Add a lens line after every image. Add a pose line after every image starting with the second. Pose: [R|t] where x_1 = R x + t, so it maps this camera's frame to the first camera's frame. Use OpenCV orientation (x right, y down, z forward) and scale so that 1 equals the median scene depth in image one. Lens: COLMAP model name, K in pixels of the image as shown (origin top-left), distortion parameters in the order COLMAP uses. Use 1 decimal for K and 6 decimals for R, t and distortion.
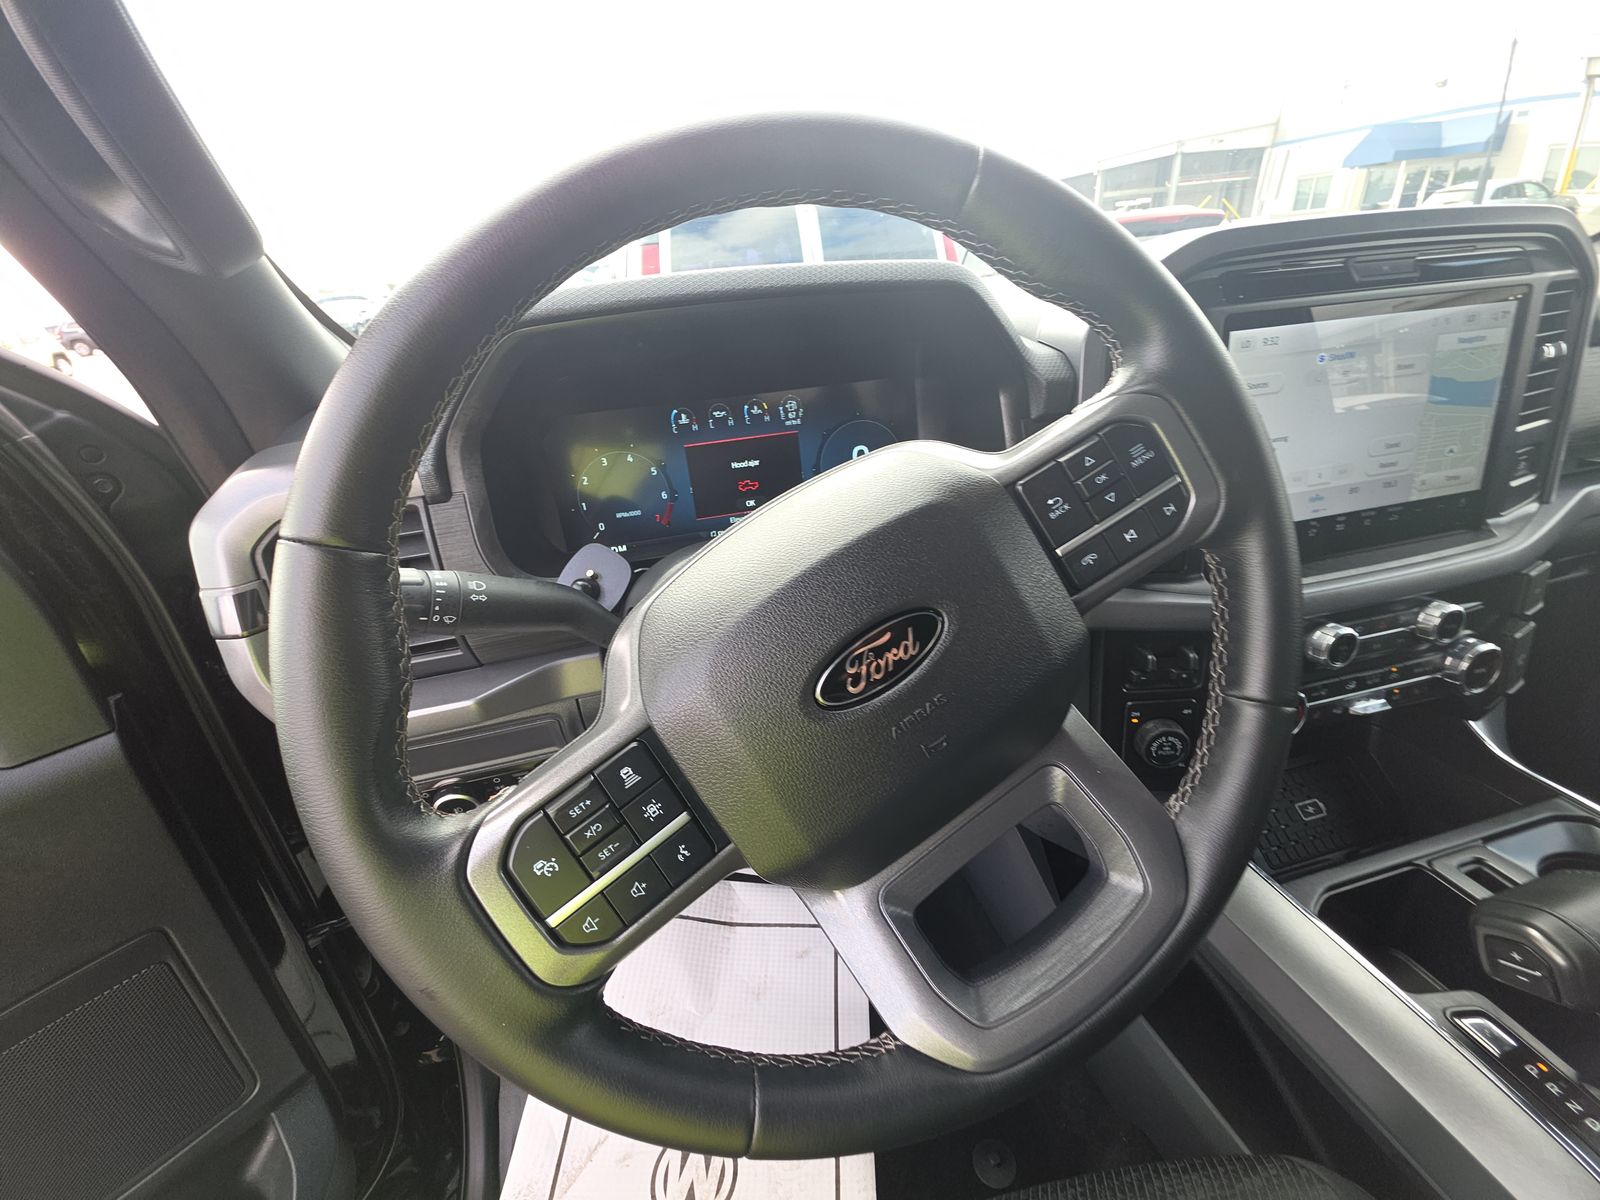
lens RADIAL K [[651.0, 0, 804.2], [0, 651.0, 592.6], [0, 0, 1]] dist [-0.000631, -0.004358]
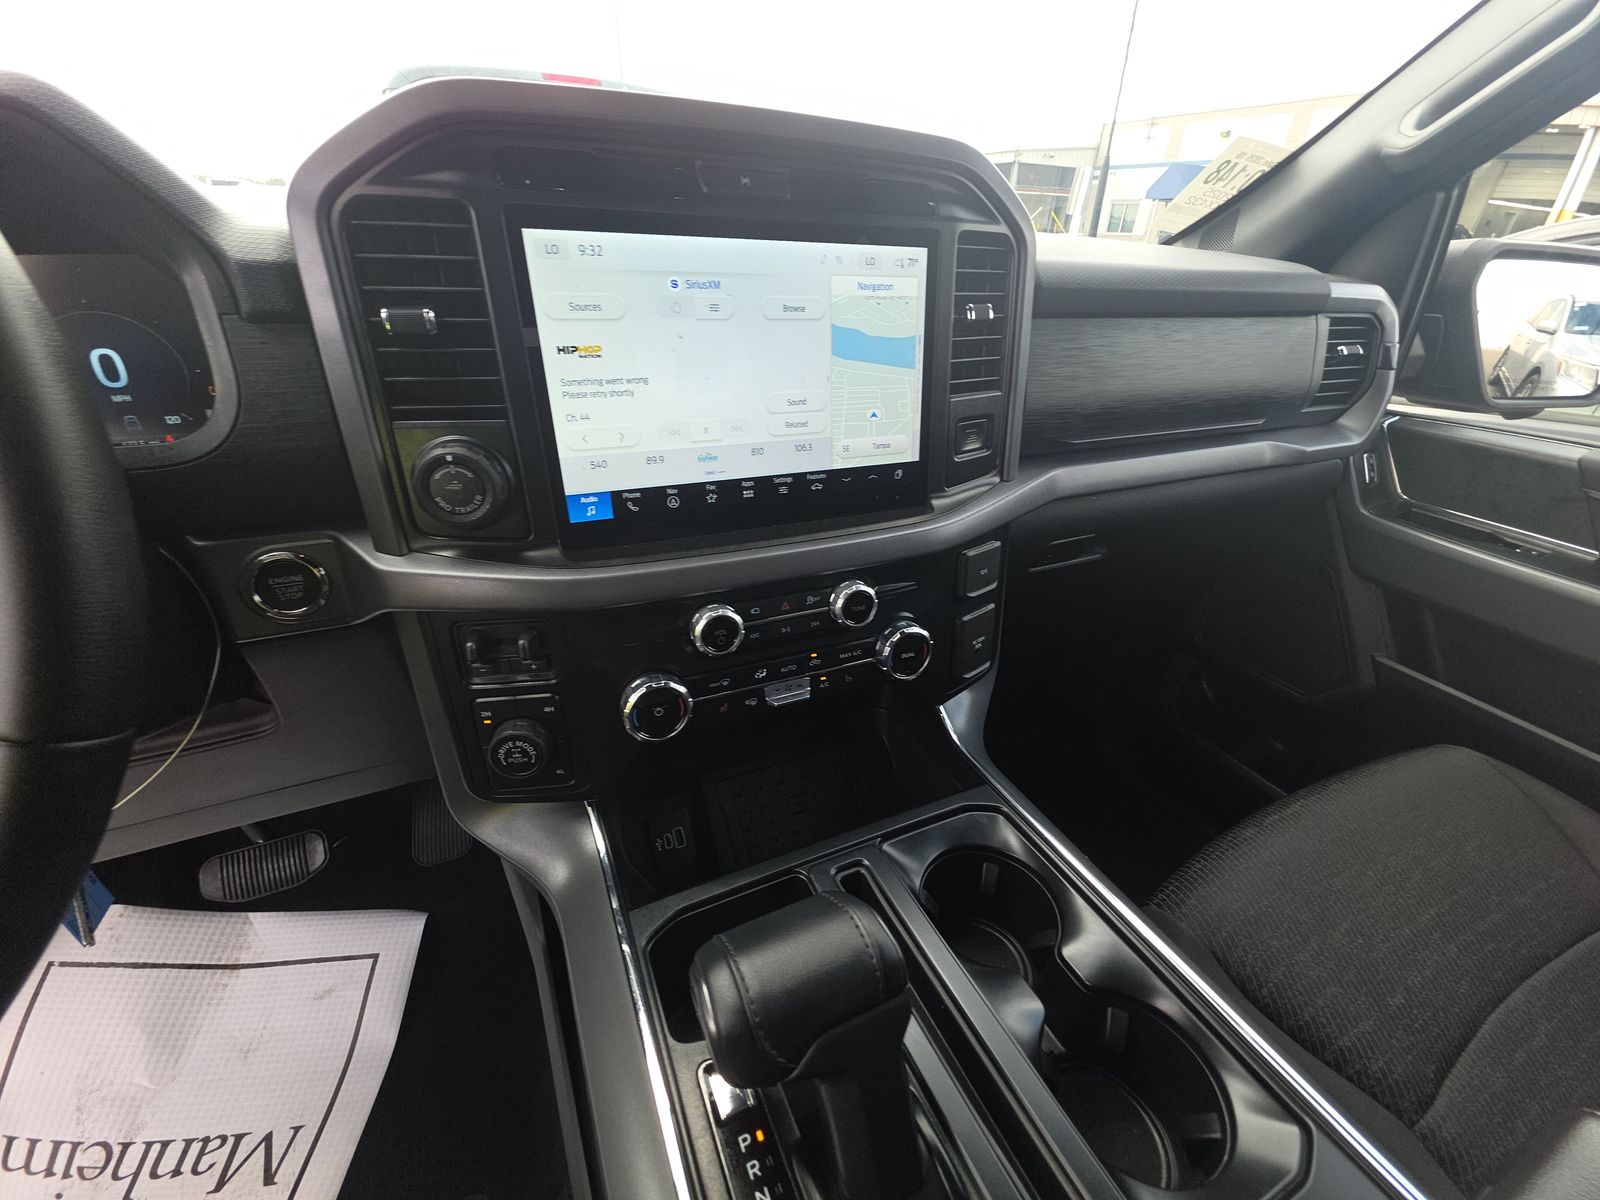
lens RADIAL K [[651.0, 0, 811.9], [0, 651.0, 599.1], [0, 0, 1]] dist [-0.000631, -0.004358]
pose [[0.971997, 0.008800, 0.234827, 0.698225], [-0.020429, 0.998680, 0.047131, -0.002470], [-0.234102, -0.050609, 0.970894, 0.122532]]
